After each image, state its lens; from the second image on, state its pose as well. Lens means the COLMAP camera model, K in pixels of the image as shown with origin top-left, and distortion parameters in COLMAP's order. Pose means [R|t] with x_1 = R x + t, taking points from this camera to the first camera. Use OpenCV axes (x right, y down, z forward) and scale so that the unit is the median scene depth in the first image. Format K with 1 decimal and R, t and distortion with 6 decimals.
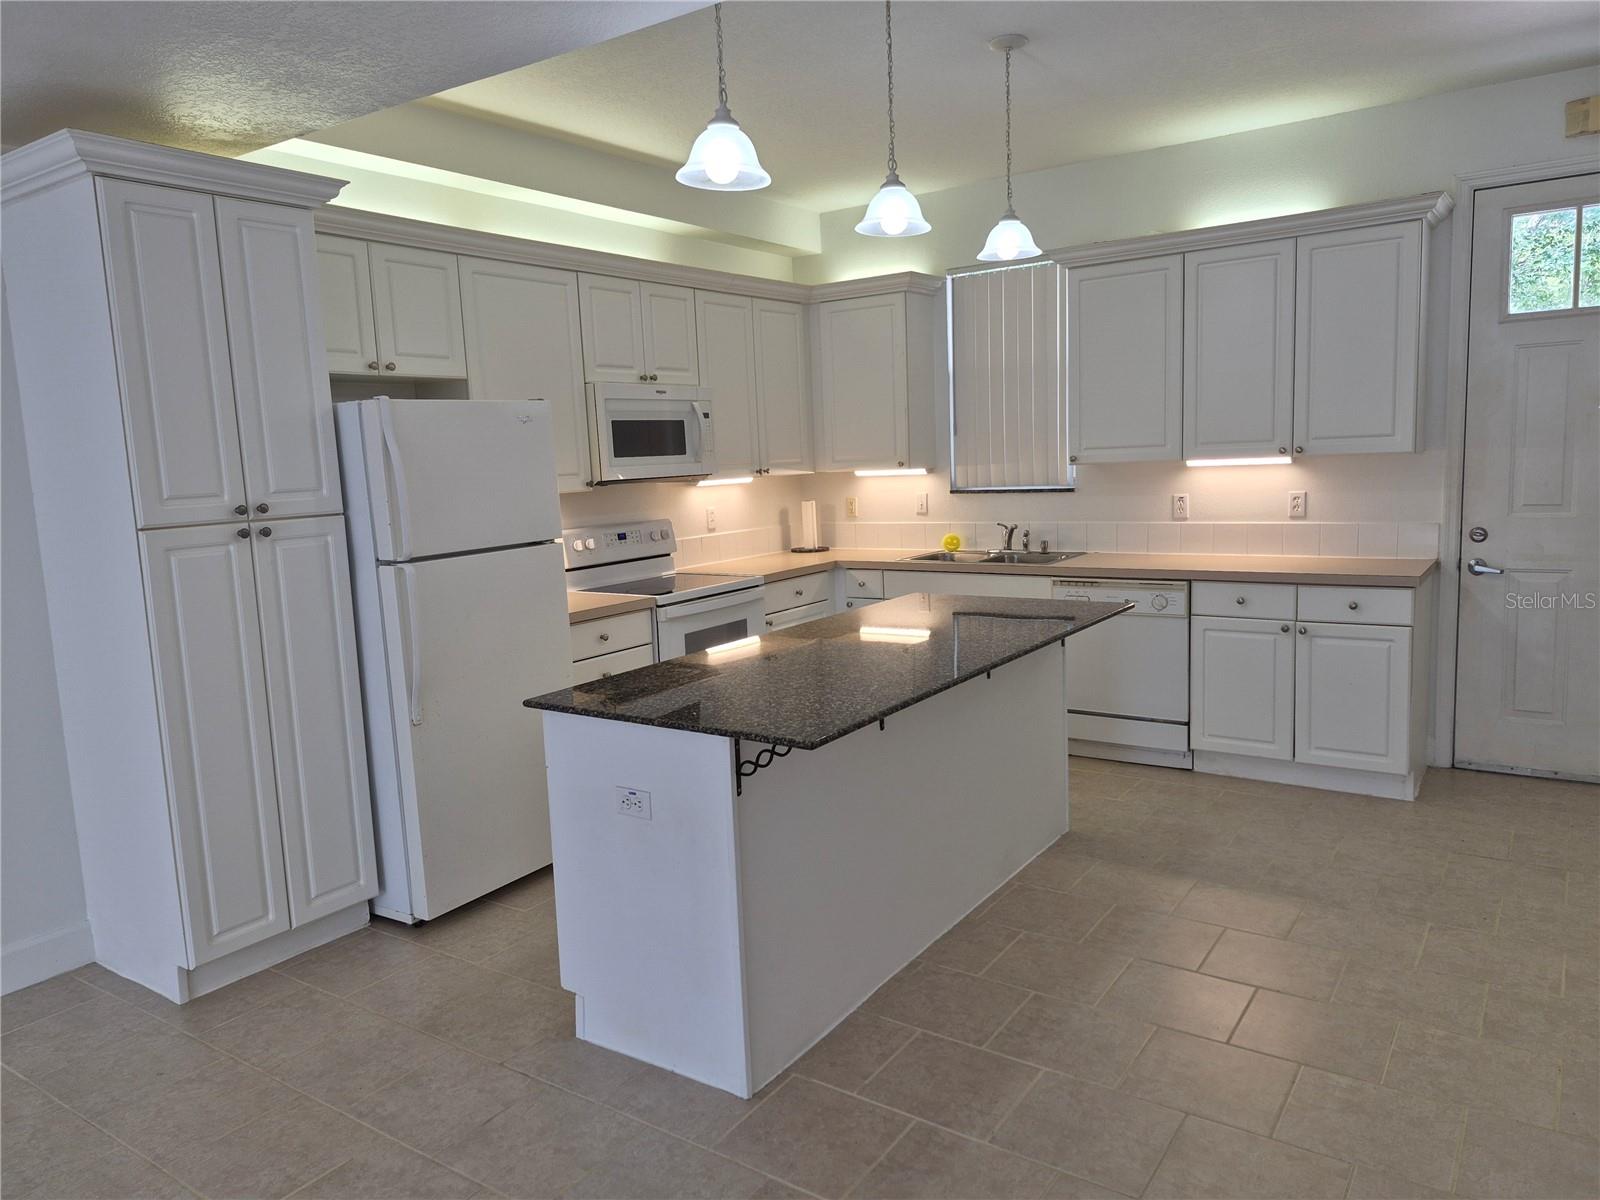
lens RADIAL K [[1094.6, 0, 798.5], [0, 1094.6, 587.9], [0, 0, 1]] dist [0.021299, -0.013573]
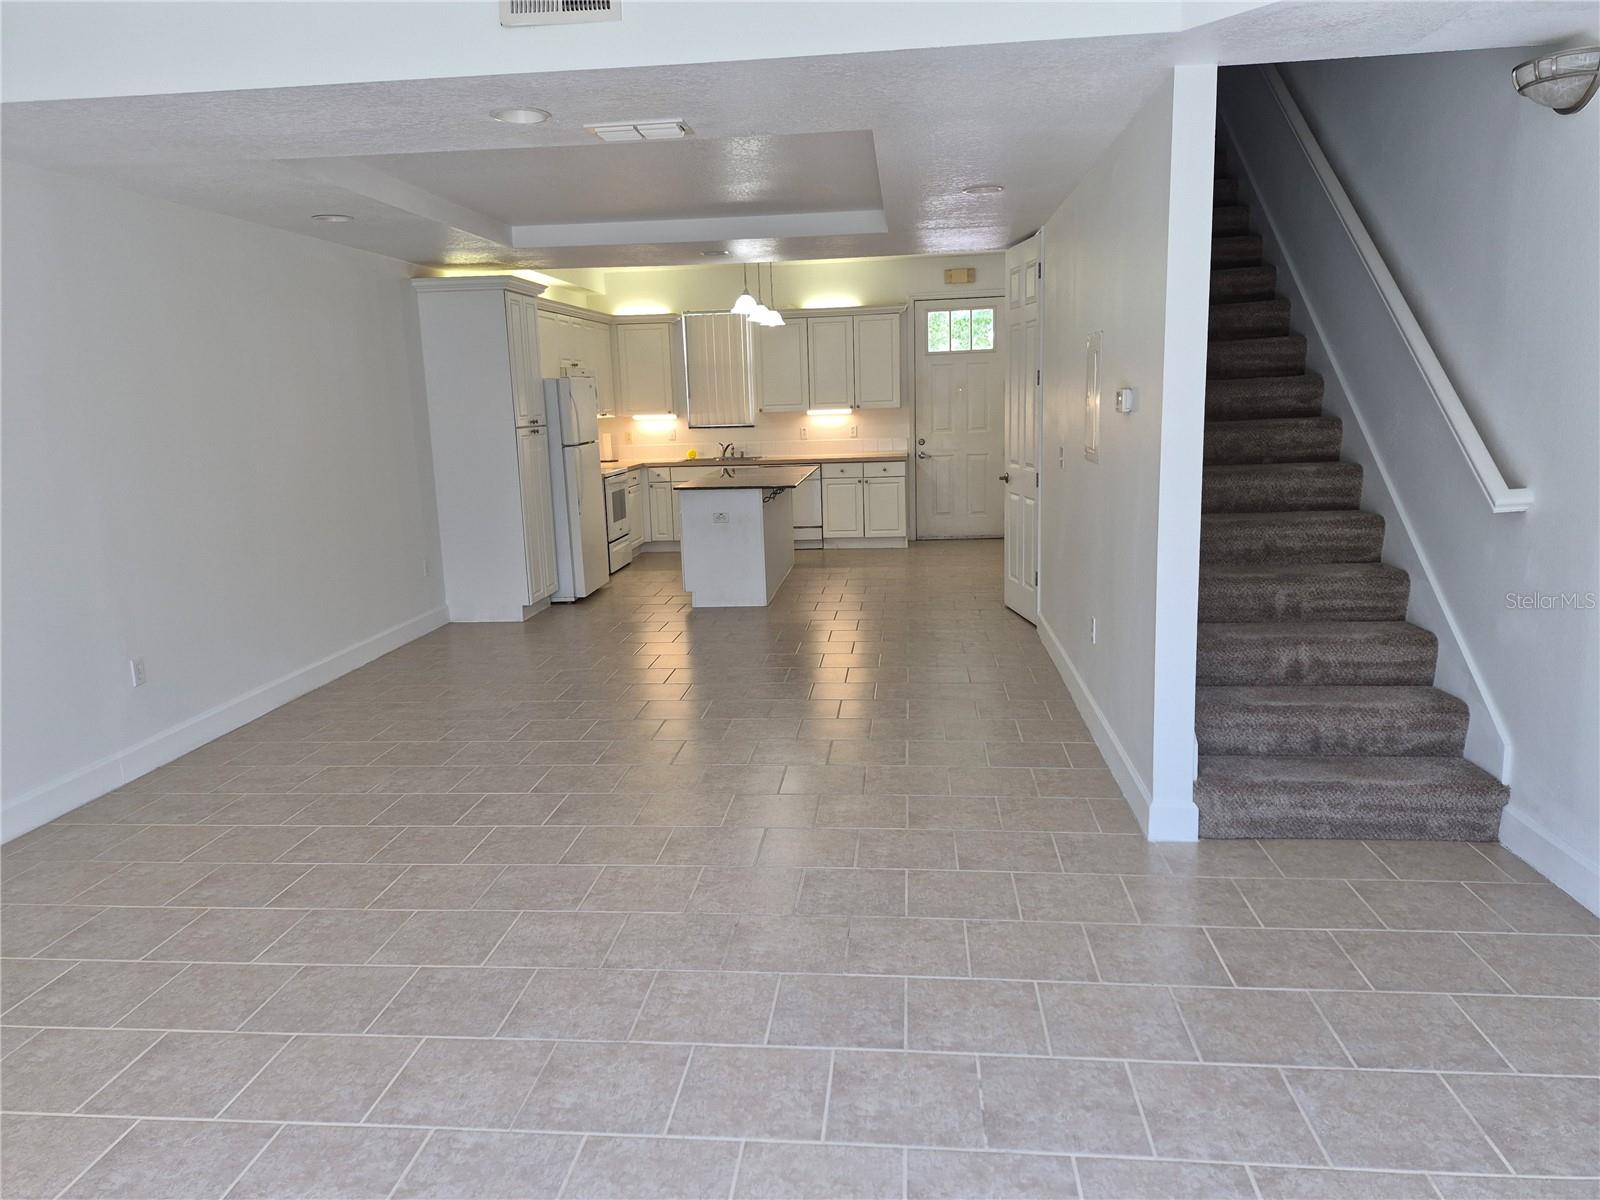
lens RADIAL K [[1094.6, 0, 795.5], [0, 1094.6, 608.1], [0, 0, 1]] dist [0.021299, -0.013573]
pose [[0.872352, -0.078461, 0.482541, -0.848160], [0.056187, 0.996588, 0.060467, 0.159804], [-0.485638, -0.025636, 0.873784, -1.020186]]
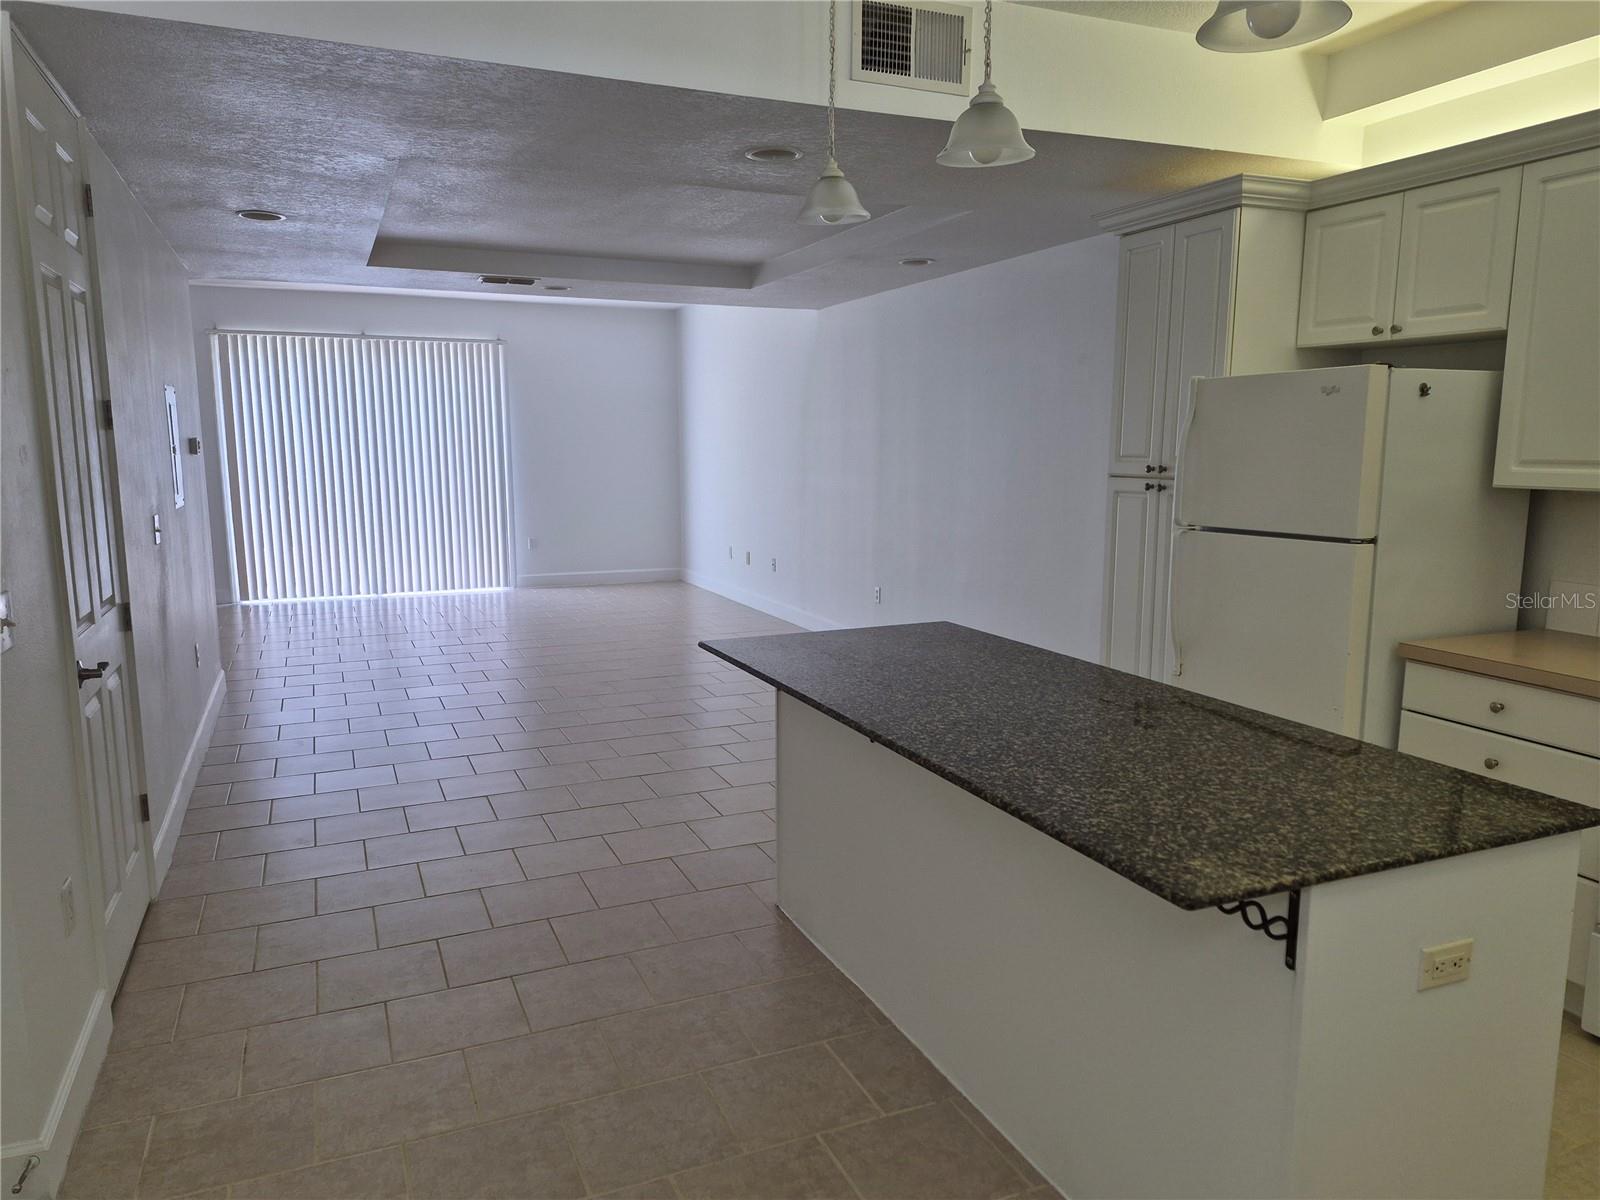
lens RADIAL K [[1094.6, 0, 797.4], [0, 1094.6, 599.8], [0, 0, 1]] dist [0.021299, -0.013573]
pose [[-0.513918, 0.172418, -0.840333, 0.499960], [-0.079455, 0.965815, 0.246756, -0.124763], [0.854152, 0.193581, -0.482651, 0.775126]]
